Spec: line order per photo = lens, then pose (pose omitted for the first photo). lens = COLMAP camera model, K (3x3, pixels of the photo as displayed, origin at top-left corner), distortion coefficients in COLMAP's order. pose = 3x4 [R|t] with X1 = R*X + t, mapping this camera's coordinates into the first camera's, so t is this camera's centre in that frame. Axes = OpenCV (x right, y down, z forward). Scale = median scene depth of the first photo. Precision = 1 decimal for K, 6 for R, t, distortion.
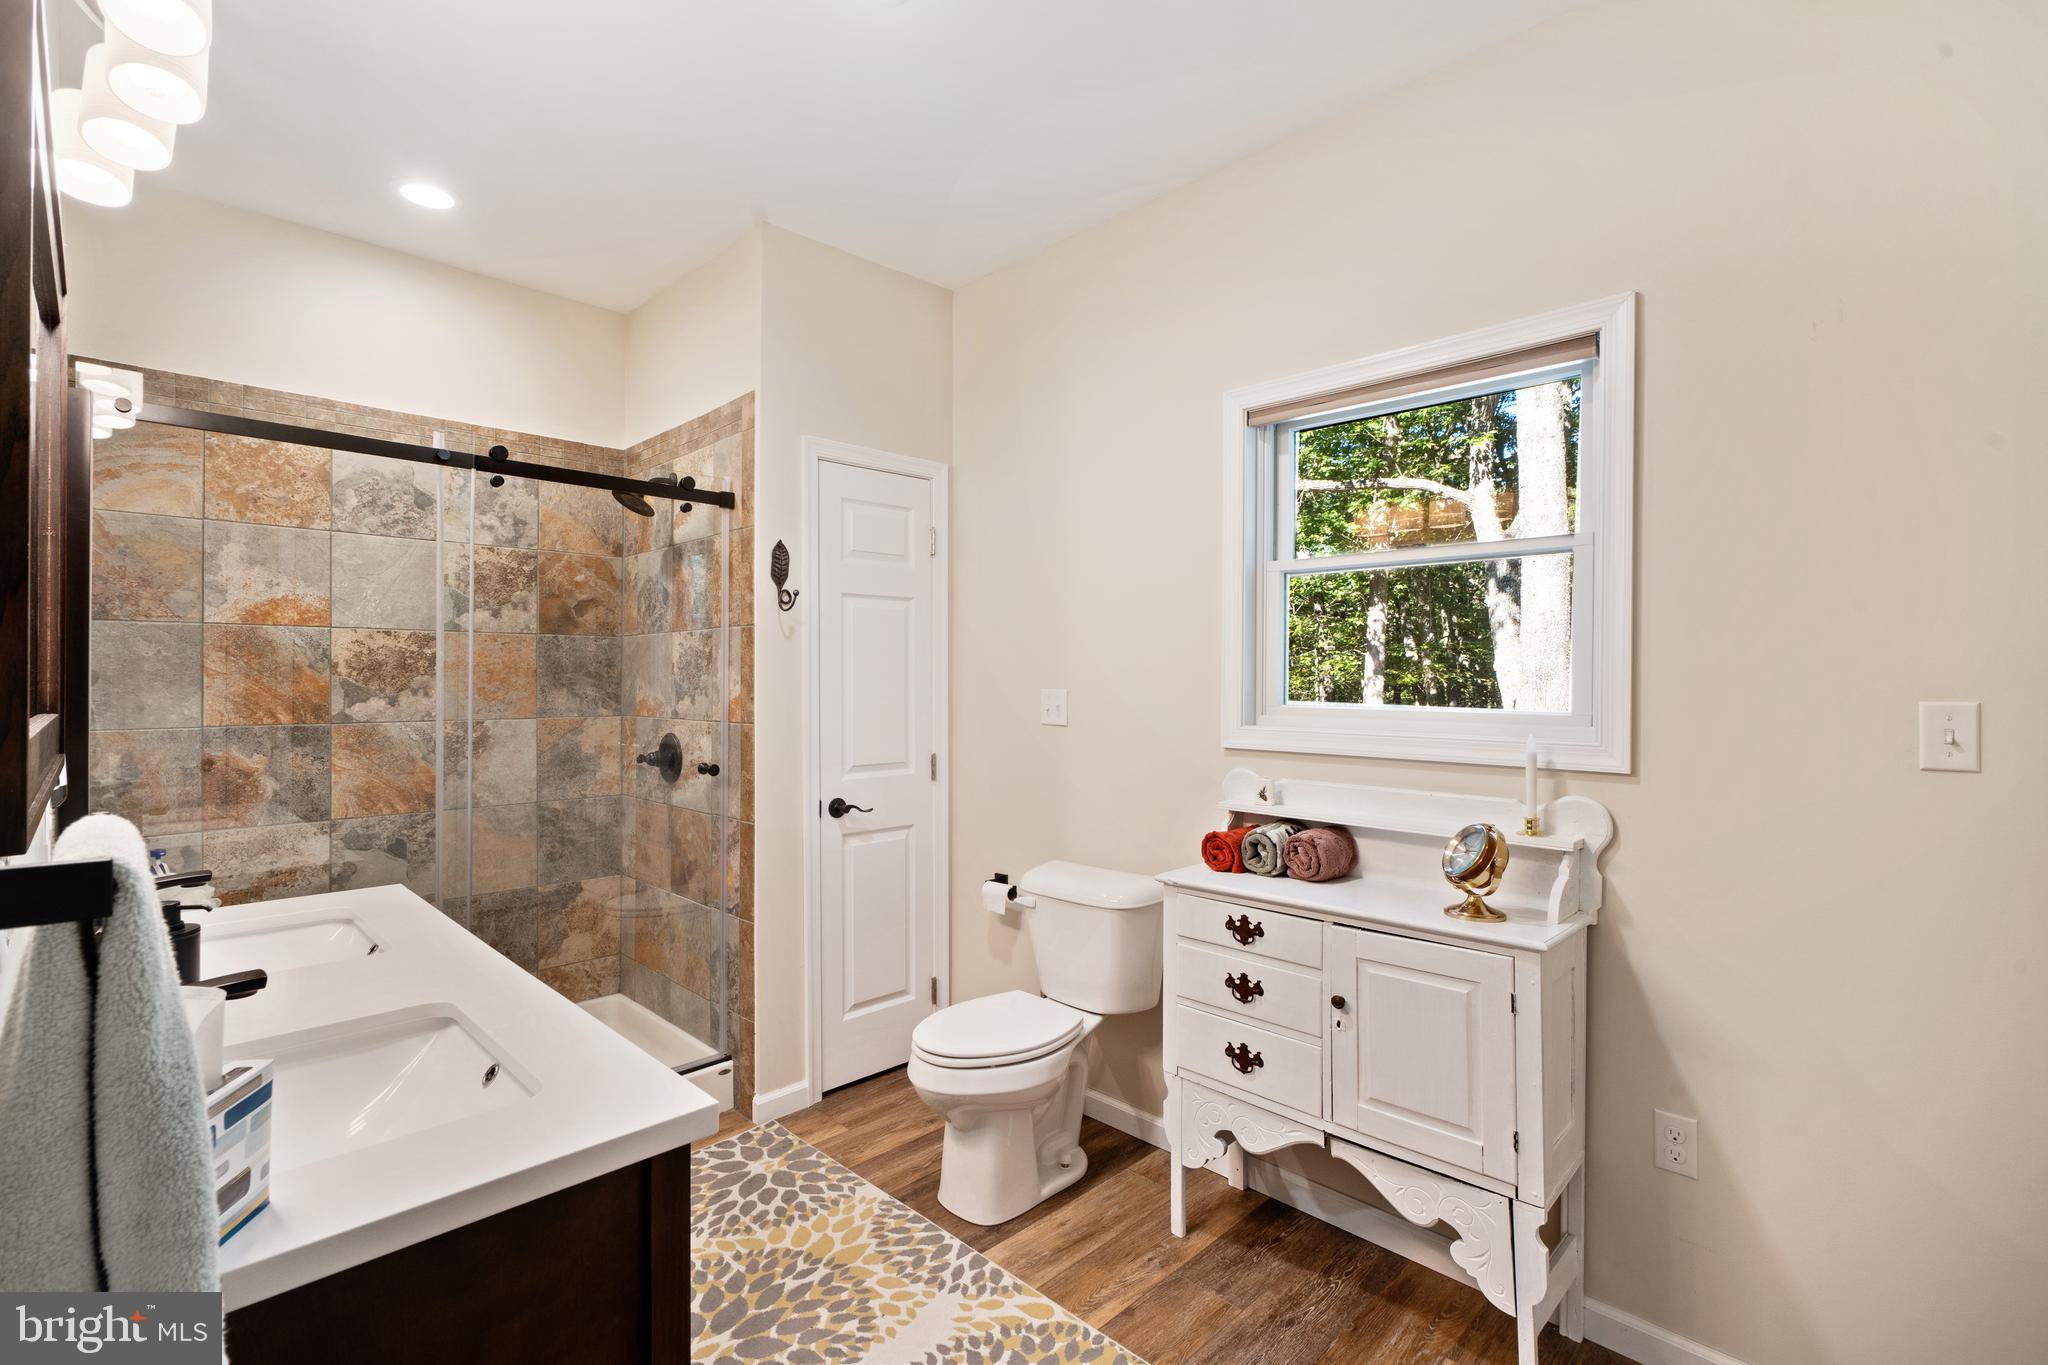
lens RADIAL K [[939.2, 0, 1034.1], [0, 939.2, 679.2], [0, 0, 1]] dist [-0.003808, 0.001659]
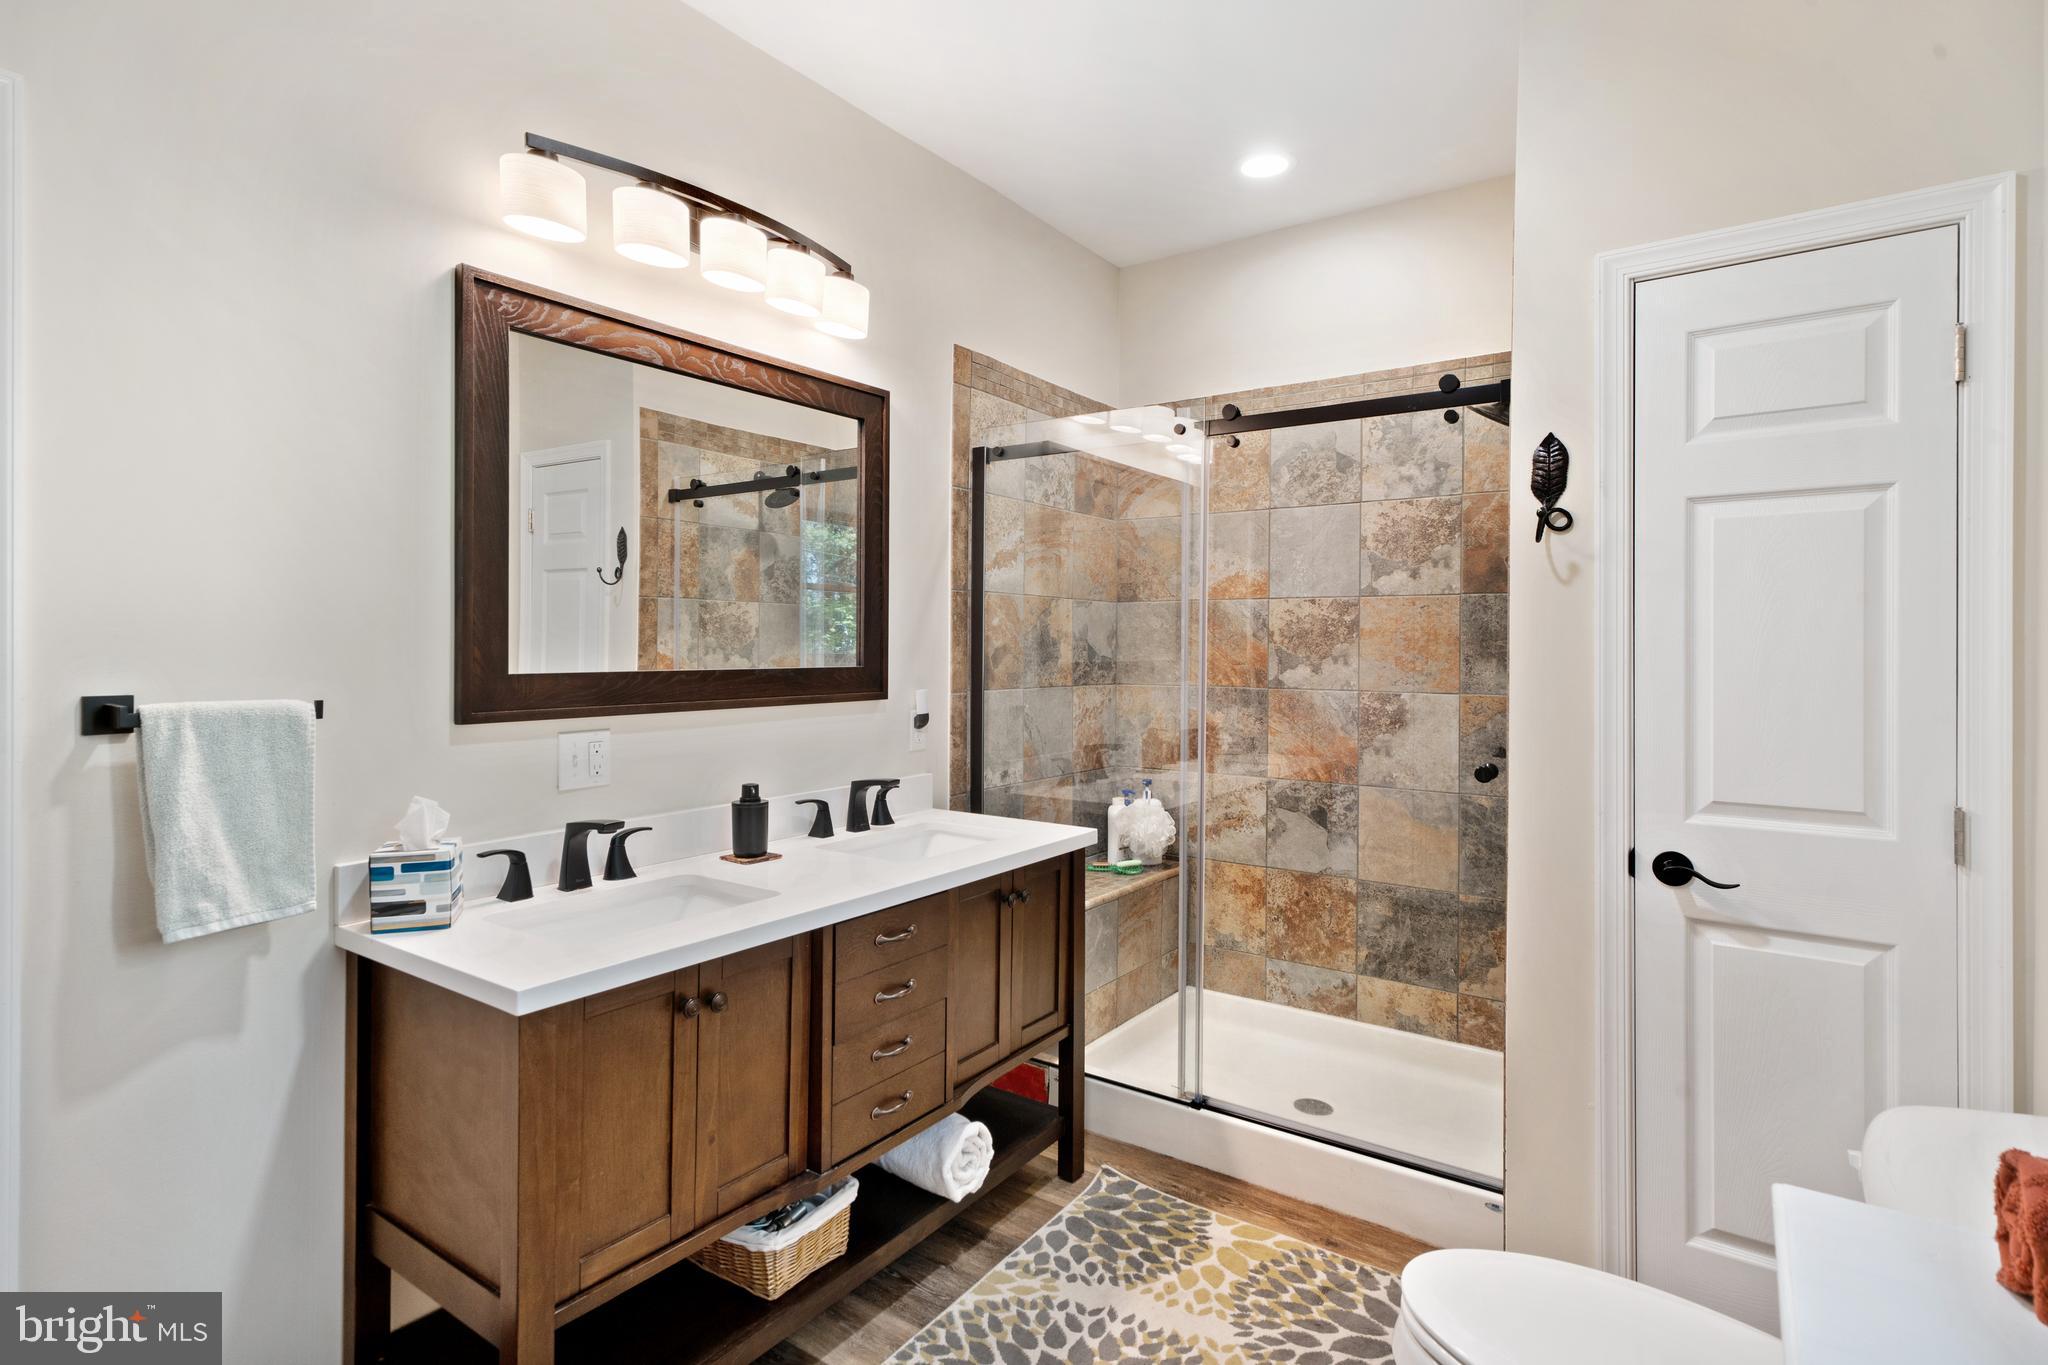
lens RADIAL K [[1049.6, 0, 1004.9], [0, 1049.6, 649.5], [0, 0, 1]] dist [0.005504, 0.003265]
pose [[0.137813, 0.002839, -0.990454, 0.392251], [-0.005793, 0.999981, 0.002060, 0.002299], [0.990441, 0.005454, 0.137827, 0.519386]]
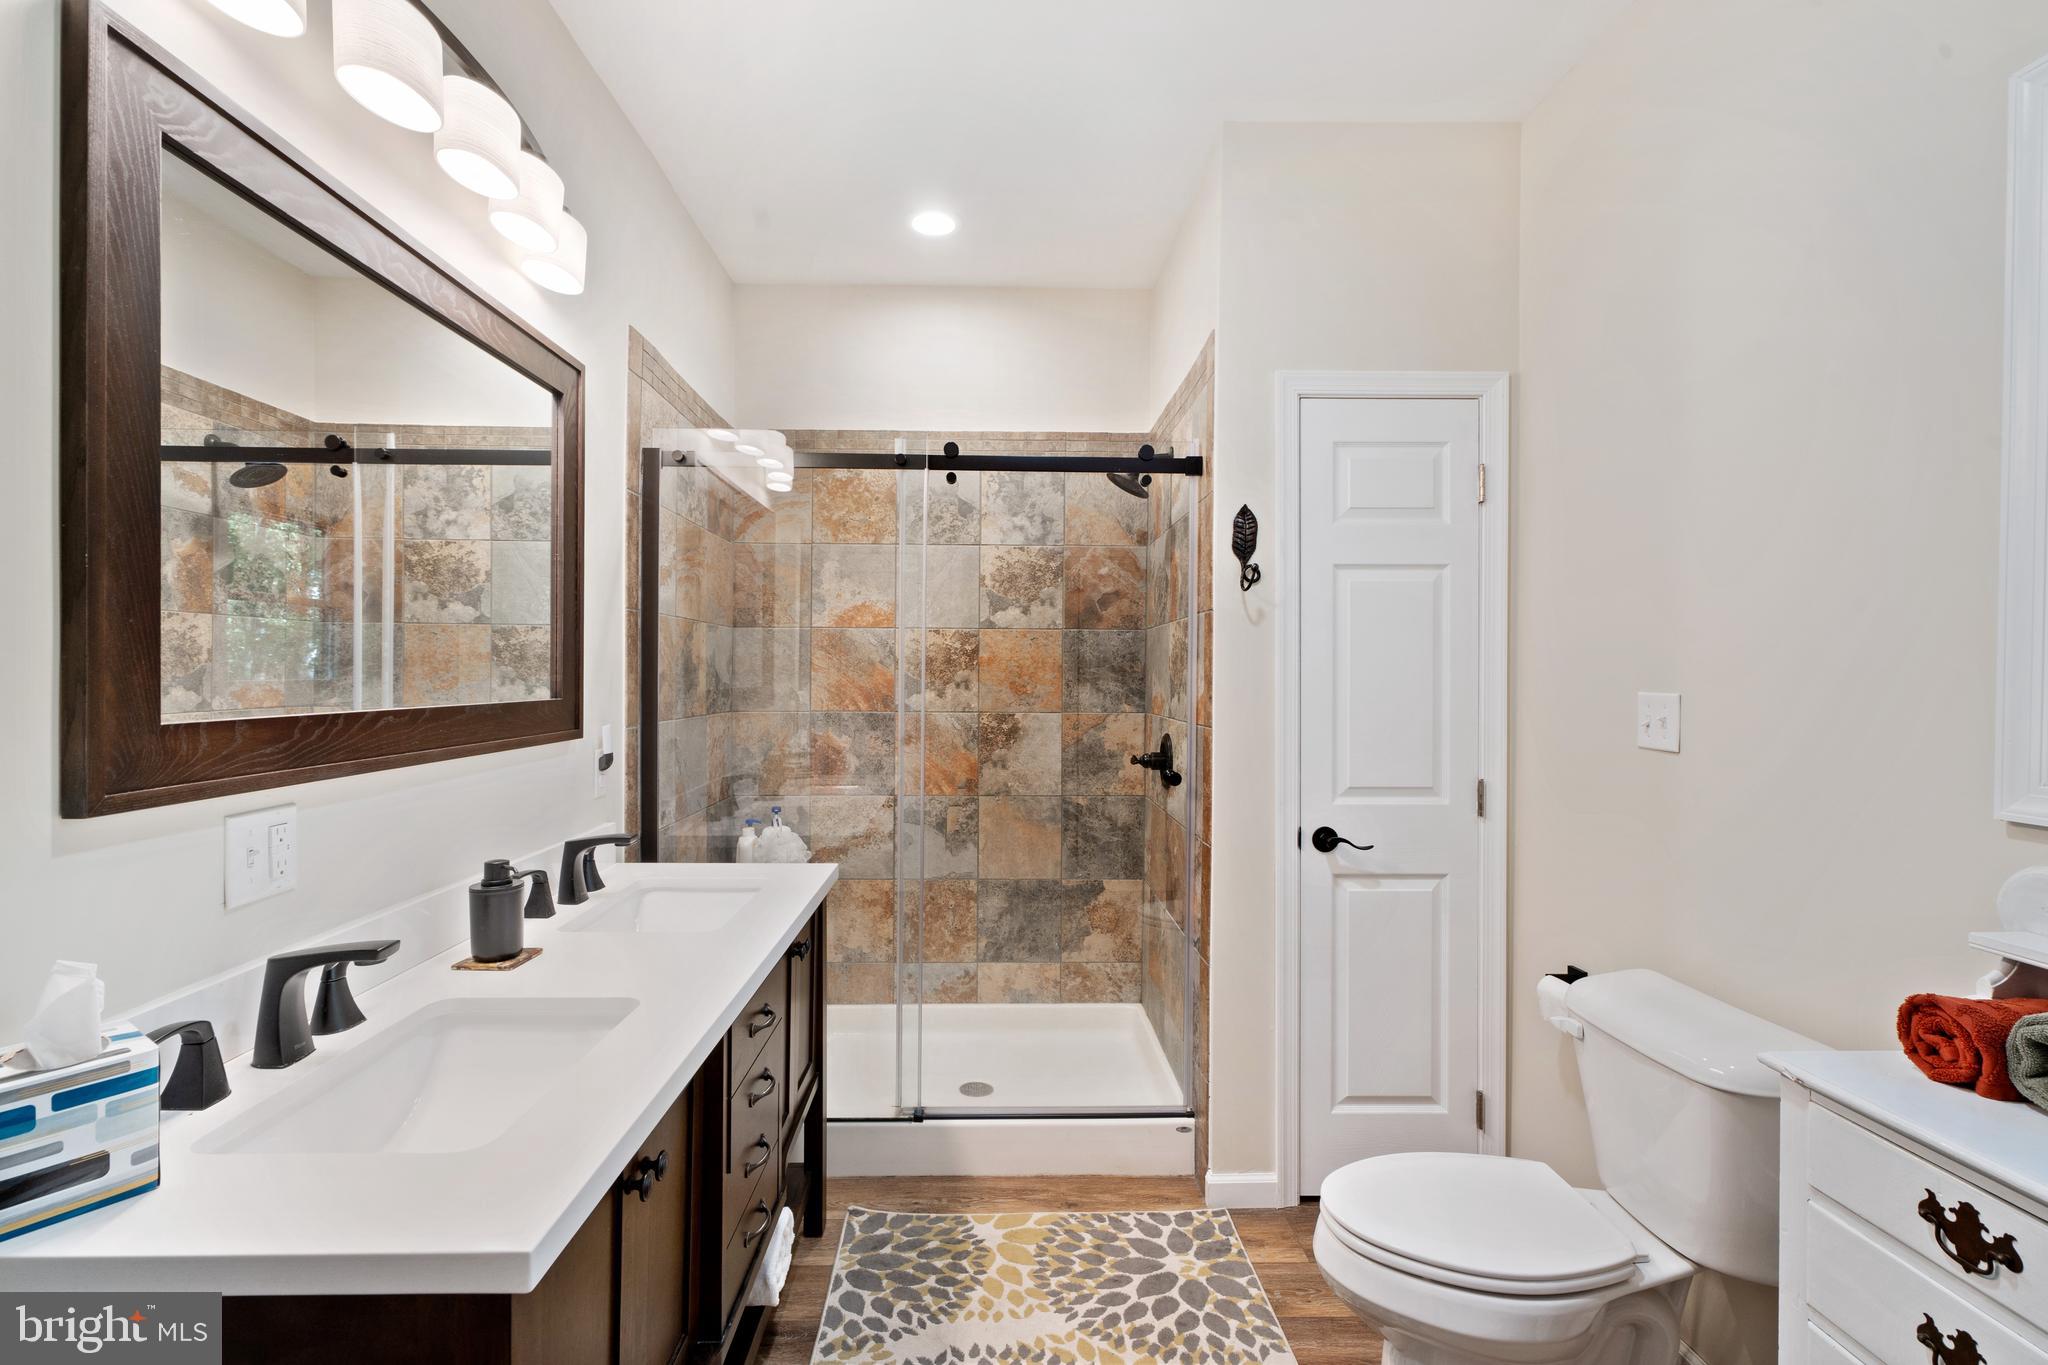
lens RADIAL K [[939.2, 0, 1012.1], [0, 939.2, 678.5], [0, 0, 1]] dist [-0.003808, 0.001659]
pose [[0.712940, 0.006694, -0.701193, 0.157502], [-0.004865, 0.999978, 0.004600, 0.000566], [0.701208, 0.000132, 0.712957, 0.270182]]
